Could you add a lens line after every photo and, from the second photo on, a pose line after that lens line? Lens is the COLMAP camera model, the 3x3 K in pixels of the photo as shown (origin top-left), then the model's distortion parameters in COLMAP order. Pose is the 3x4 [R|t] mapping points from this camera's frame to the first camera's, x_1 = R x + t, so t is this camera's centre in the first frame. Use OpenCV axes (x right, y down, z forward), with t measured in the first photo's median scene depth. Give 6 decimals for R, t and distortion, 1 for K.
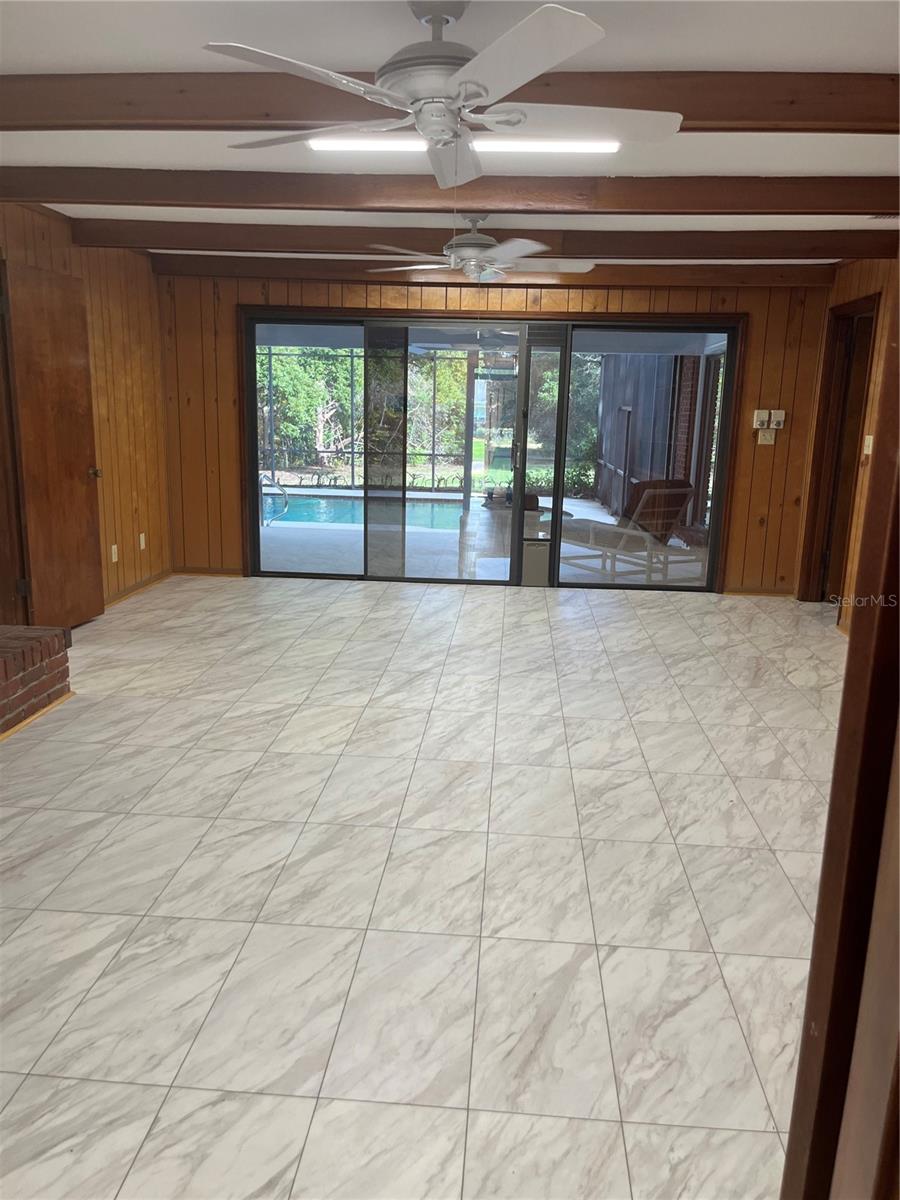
lens RADIAL K [[907.7, 0, 450.0], [0, 907.7, 600.0], [0, 0, 1]] dist [0.046871, -0.050789]
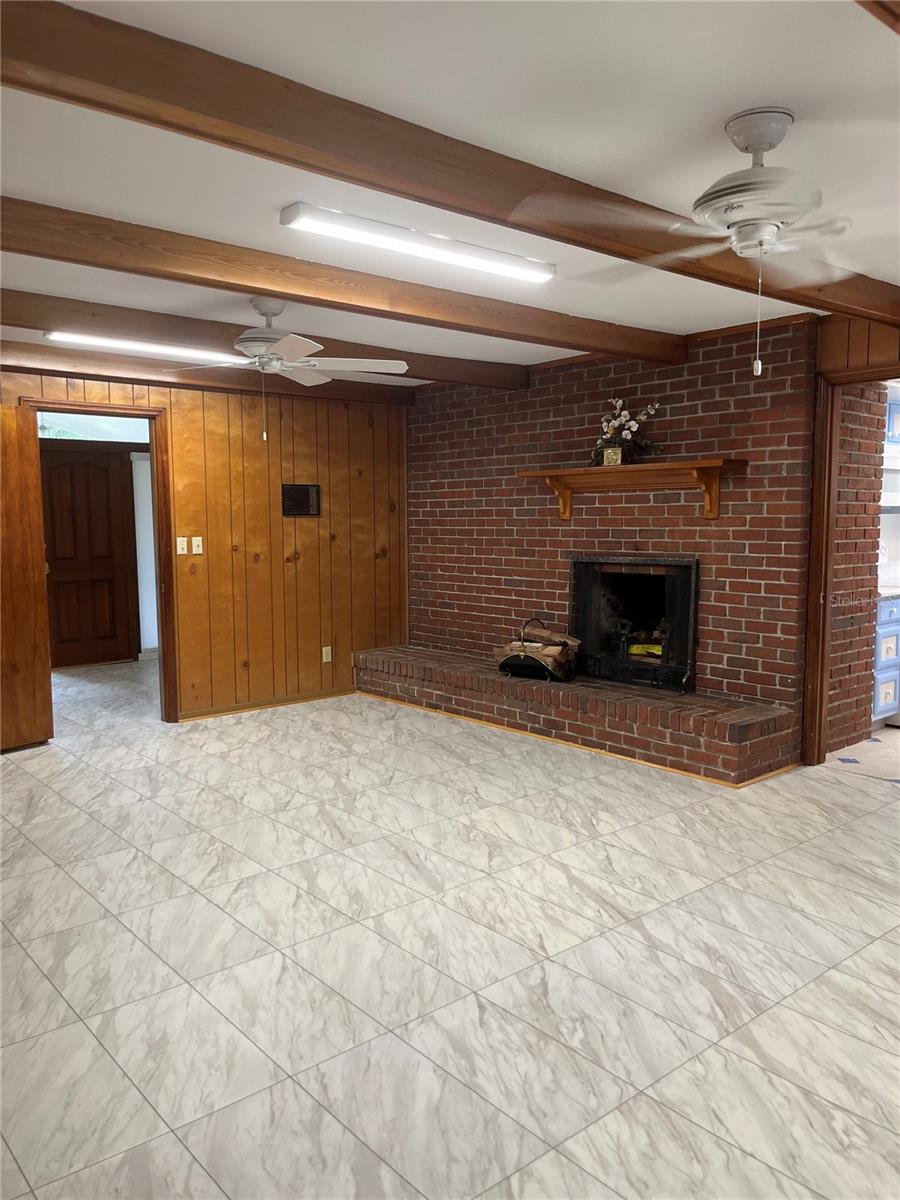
lens RADIAL K [[907.7, 0, 450.0], [0, 907.7, 600.0], [0, 0, 1]] dist [0.046871, -0.050789]
pose [[-0.714956, 0.045215, -0.697706, 0.614183], [-0.155561, 0.962606, 0.221790, -0.320747], [0.681644, 0.267106, -0.681187, 1.576883]]
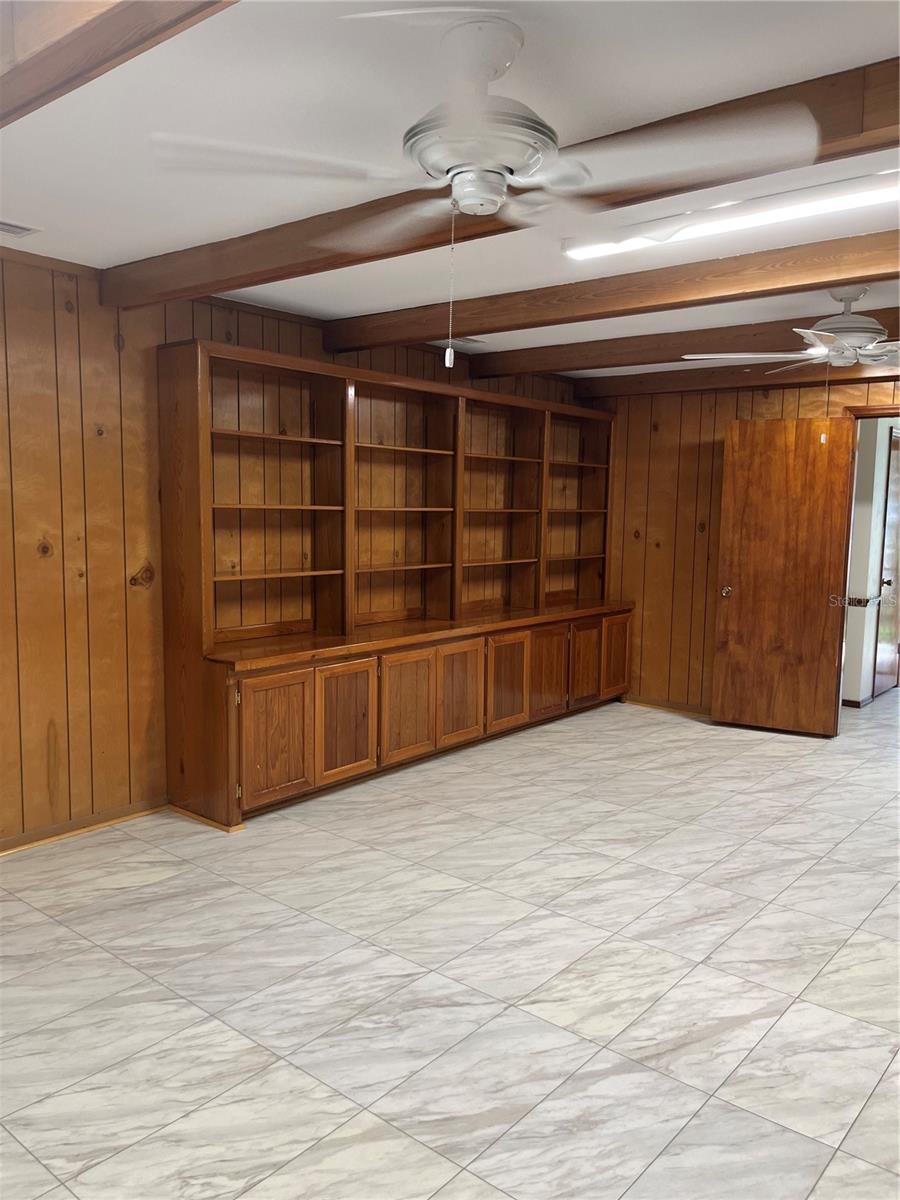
lens RADIAL K [[907.7, 0, 450.0], [0, 907.7, 600.0], [0, 0, 1]] dist [0.046871, -0.050789]
pose [[-0.813565, -0.097307, 0.573274, -0.254247], [0.084371, 0.955710, 0.281957, -0.378827], [-0.575320, 0.277758, -0.769323, 1.674458]]
